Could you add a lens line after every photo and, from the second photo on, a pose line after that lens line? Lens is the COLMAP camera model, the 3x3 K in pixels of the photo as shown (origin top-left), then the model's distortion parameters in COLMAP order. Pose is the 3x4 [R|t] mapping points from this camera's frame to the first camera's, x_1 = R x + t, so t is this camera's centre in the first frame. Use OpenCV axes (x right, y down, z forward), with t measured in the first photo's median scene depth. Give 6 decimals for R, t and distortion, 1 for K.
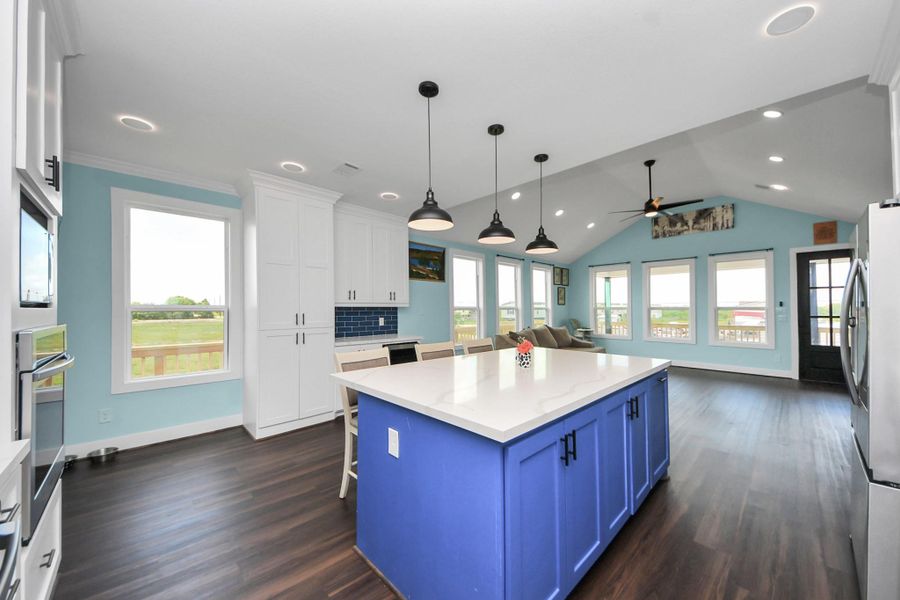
lens RADIAL K [[324.3, 0, 454.3], [0, 324.3, 308.8], [0, 0, 1]] dist [0.000456, 0.000424]
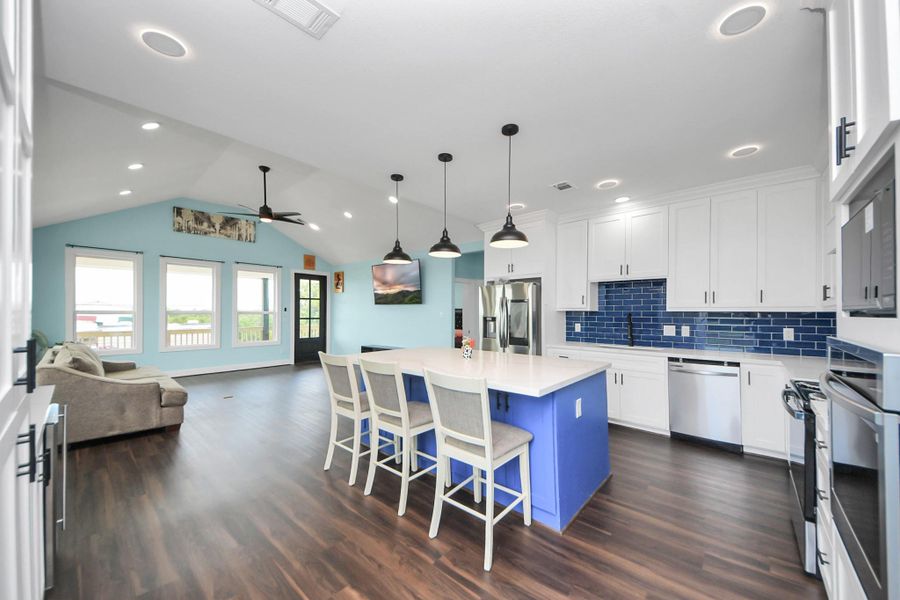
lens RADIAL K [[340.3, 0, 448.9], [0, 340.3, 312.8], [0, 0, 1]] dist [-0.000226, -0.000026]
pose [[-0.079324, -0.000758, 0.996849, -0.372527], [-0.004584, 0.999989, 0.000396, -0.004355], [-0.996838, -0.004539, -0.079327, 0.384821]]
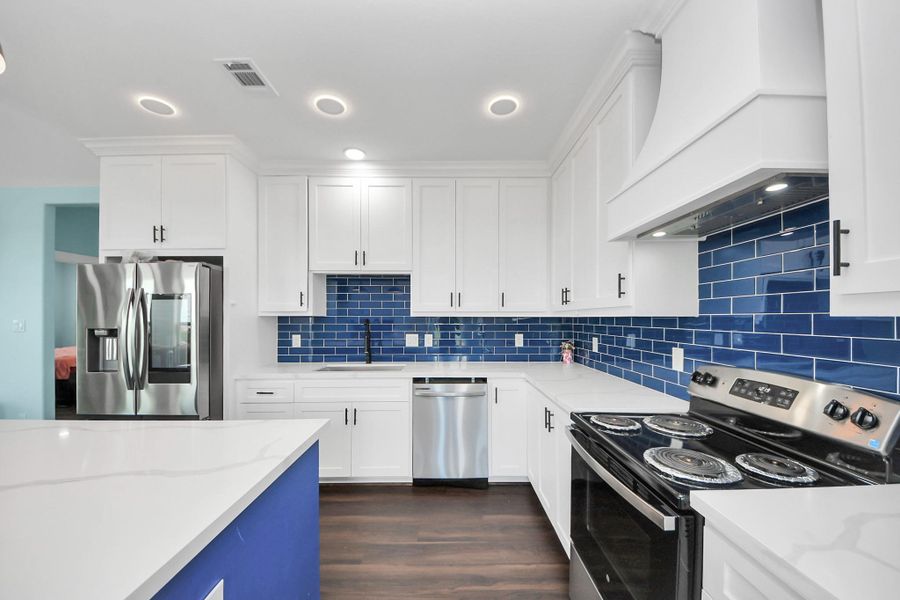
lens RADIAL K [[324.3, 0, 454.3], [0, 324.3, 308.8], [0, 0, 1]] dist [0.000456, 0.000424]
pose [[-0.725750, 0.022255, 0.687599, -0.274144], [0.000915, 0.999507, -0.031384, -0.004620], [-0.687958, -0.022148, -0.725412, 0.317276]]
